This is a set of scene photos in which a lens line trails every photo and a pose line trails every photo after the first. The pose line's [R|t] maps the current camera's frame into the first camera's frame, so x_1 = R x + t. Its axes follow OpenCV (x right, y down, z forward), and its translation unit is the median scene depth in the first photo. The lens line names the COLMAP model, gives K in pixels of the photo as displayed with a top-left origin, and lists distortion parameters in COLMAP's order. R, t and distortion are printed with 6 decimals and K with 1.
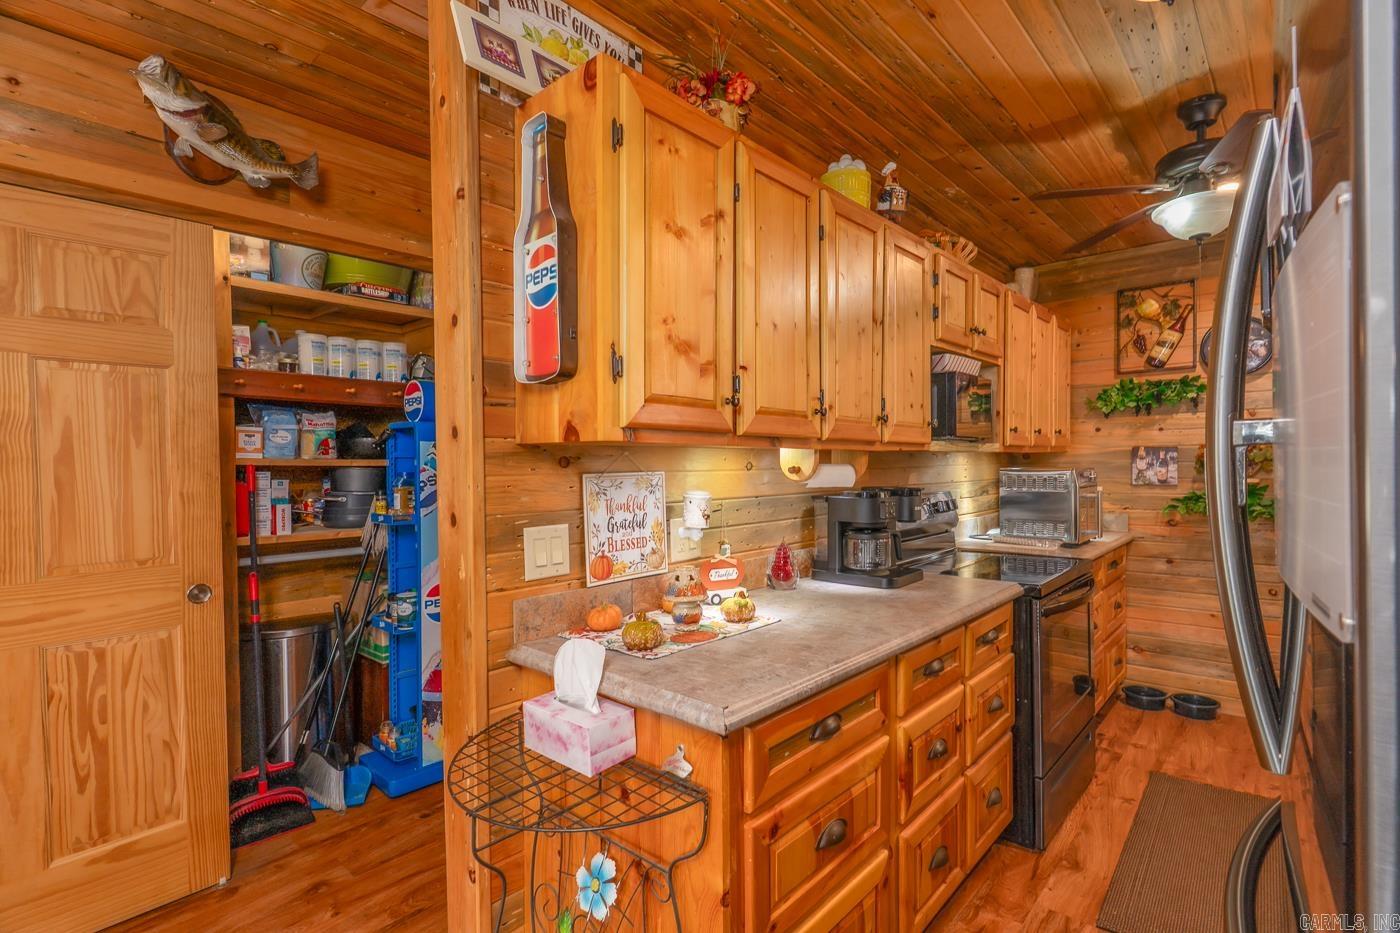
lens RADIAL K [[666.7, 0, 697.6], [0, 666.7, 468.6], [0, 0, 1]] dist [-0.000890, -0.000041]
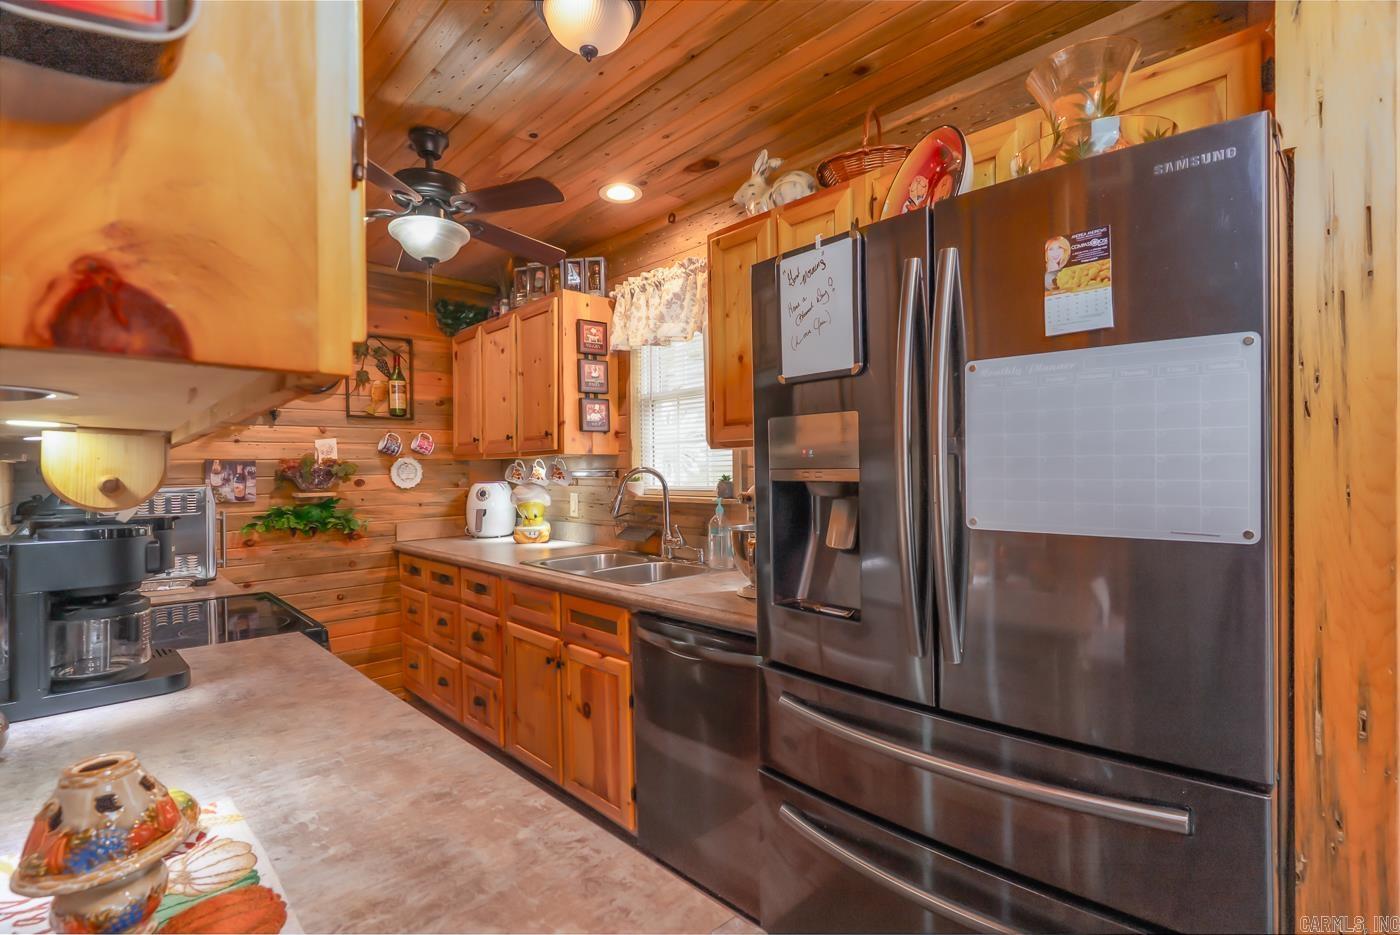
lens RADIAL K [[666.7, 0, 697.6], [0, 666.7, 470.0], [0, 0, 1]] dist [-0.000890, -0.000041]
pose [[0.085362, 0.008981, 0.996310, -0.157092], [0.018342, 0.999776, -0.010584, 0.001388], [-0.996181, 0.019178, 0.085178, 0.305086]]
